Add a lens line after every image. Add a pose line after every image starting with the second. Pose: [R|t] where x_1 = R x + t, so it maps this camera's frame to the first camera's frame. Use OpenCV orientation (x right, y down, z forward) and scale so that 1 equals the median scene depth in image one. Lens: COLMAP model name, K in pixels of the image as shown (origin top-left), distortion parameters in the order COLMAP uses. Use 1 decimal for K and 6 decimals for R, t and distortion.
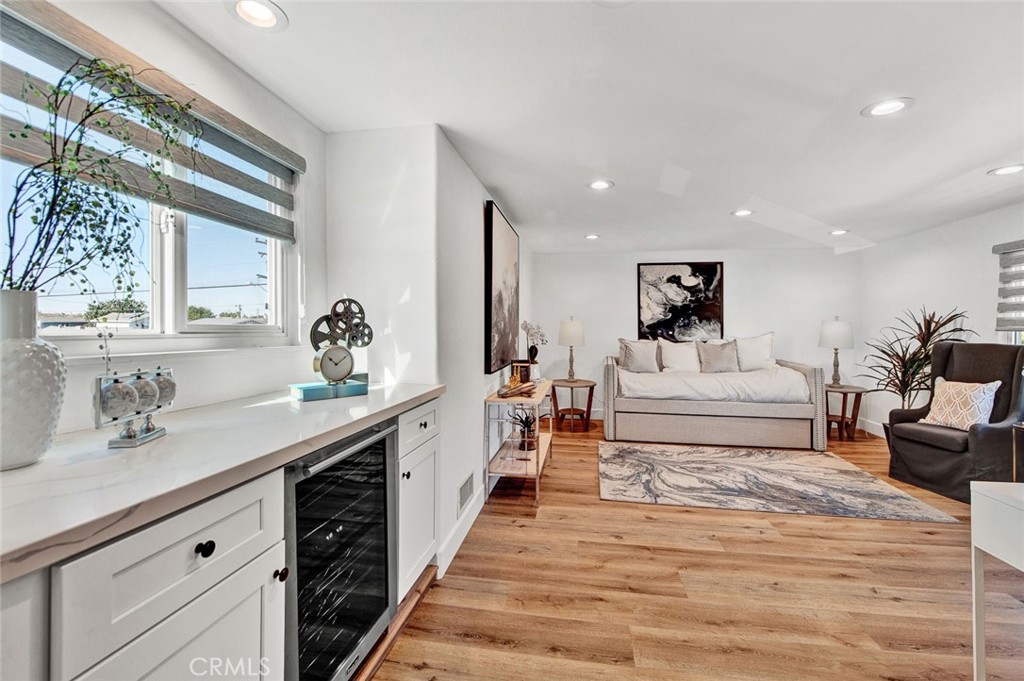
lens RADIAL K [[446.7, 0, 529.5], [0, 446.7, 334.9], [0, 0, 1]] dist [0.016941, -0.000581]
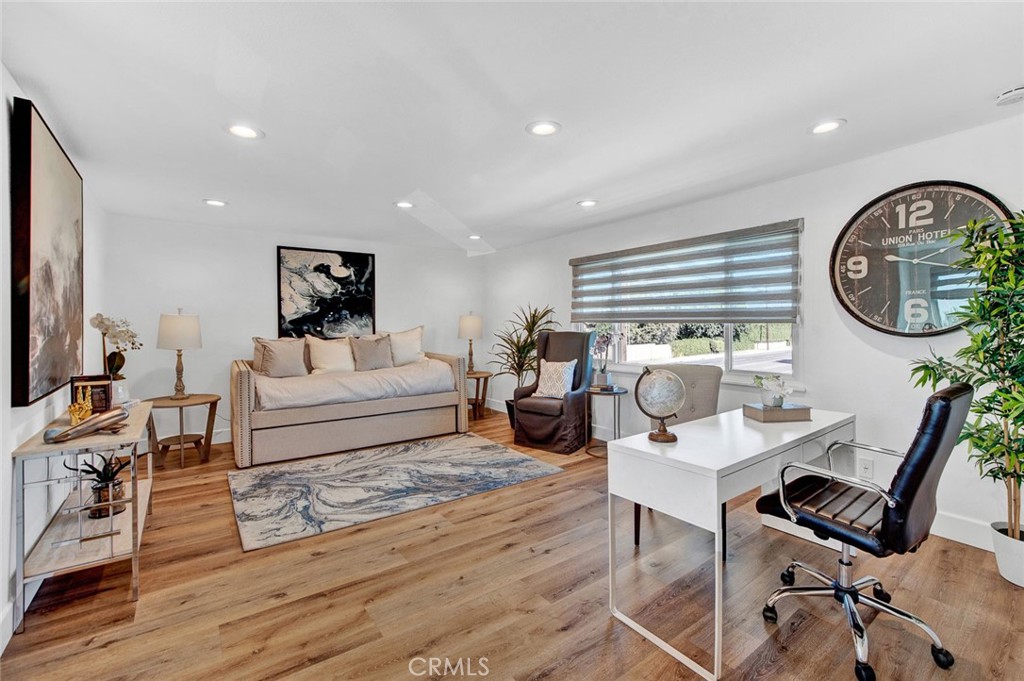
lens RADIAL K [[459.8, 0, 516.7], [0, 459.8, 326.8], [0, 0, 1]] dist [0.038513, -0.009565]
pose [[0.730361, -0.016600, 0.682860, -0.035148], [0.022896, 0.999738, -0.000186, 0.000659], [-0.682678, 0.015771, 0.730550, 0.101162]]
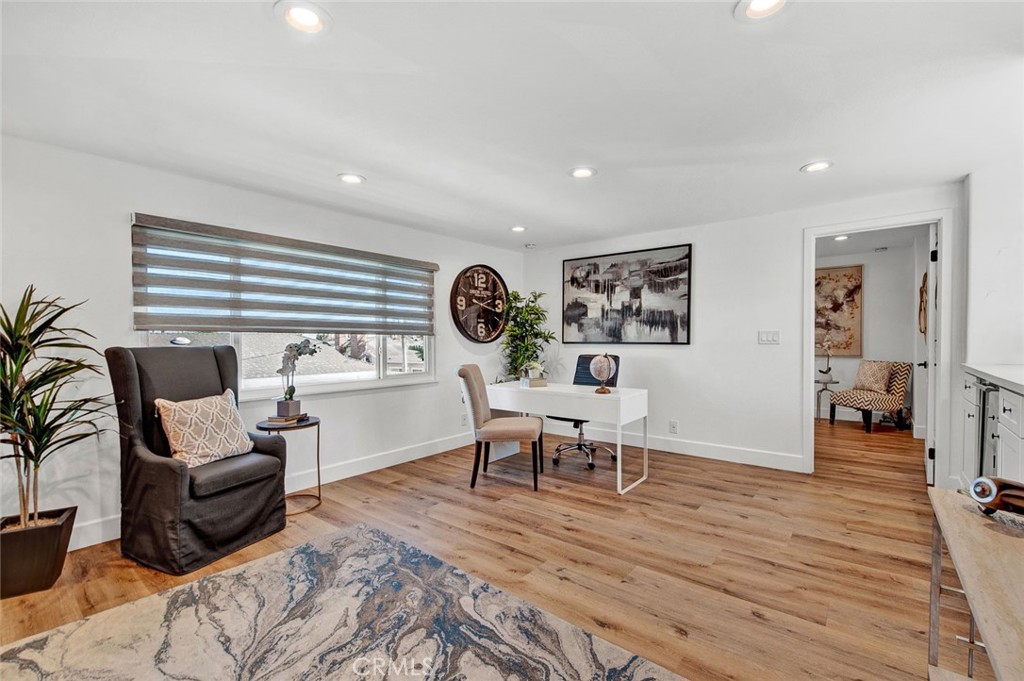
lens RADIAL K [[447.7, 0, 530.9], [0, 447.7, 325.4], [0, 0, 1]] dist [0.002124, -0.000098]
pose [[-0.865772, 0.014862, 0.500218, 0.112981], [0.007036, 0.999822, -0.017528, 0.002610], [-0.500390, -0.011655, -0.865722, 1.380630]]
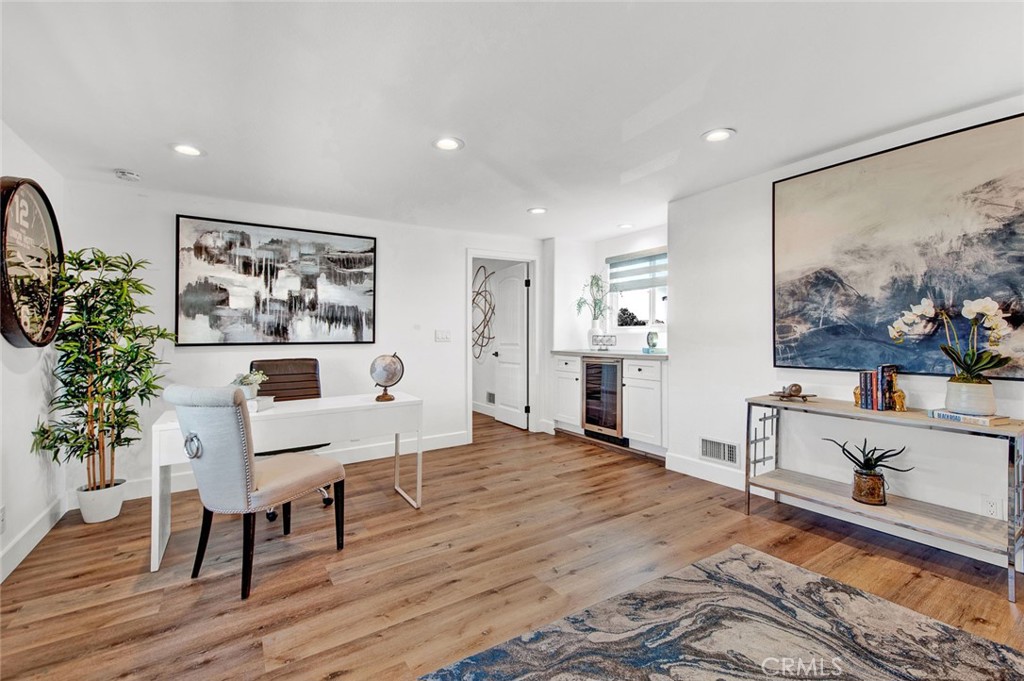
lens RADIAL K [[446.7, 0, 529.5], [0, 446.7, 334.9], [0, 0, 1]] dist [0.016941, -0.000581]
pose [[-0.748842, 0.001534, -0.662747, 0.852817], [0.002712, 0.999996, -0.000750, 0.016944], [0.662743, -0.002359, -0.748843, 1.238207]]
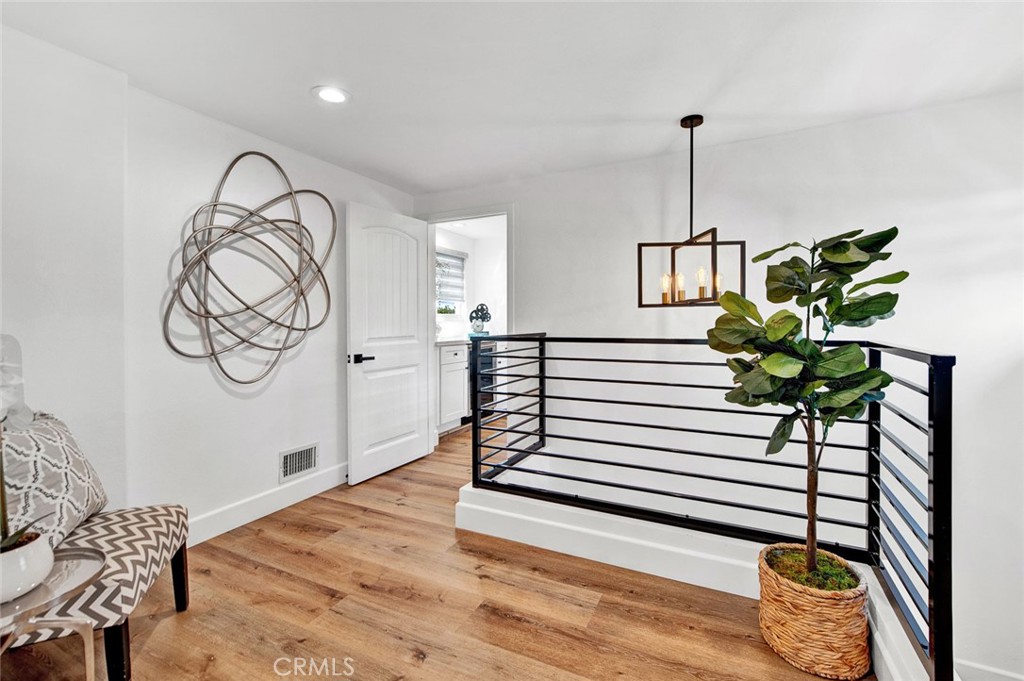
lens RADIAL K [[447.7, 0, 530.9], [0, 447.7, 325.4], [0, 0, 1]] dist [0.002124, -0.000098]
pose [[0.956691, 0.005016, -0.291061, 0.409373], [-0.000600, 0.999883, 0.015259, 0.005134], [0.291104, -0.014424, 0.956583, -0.925624]]
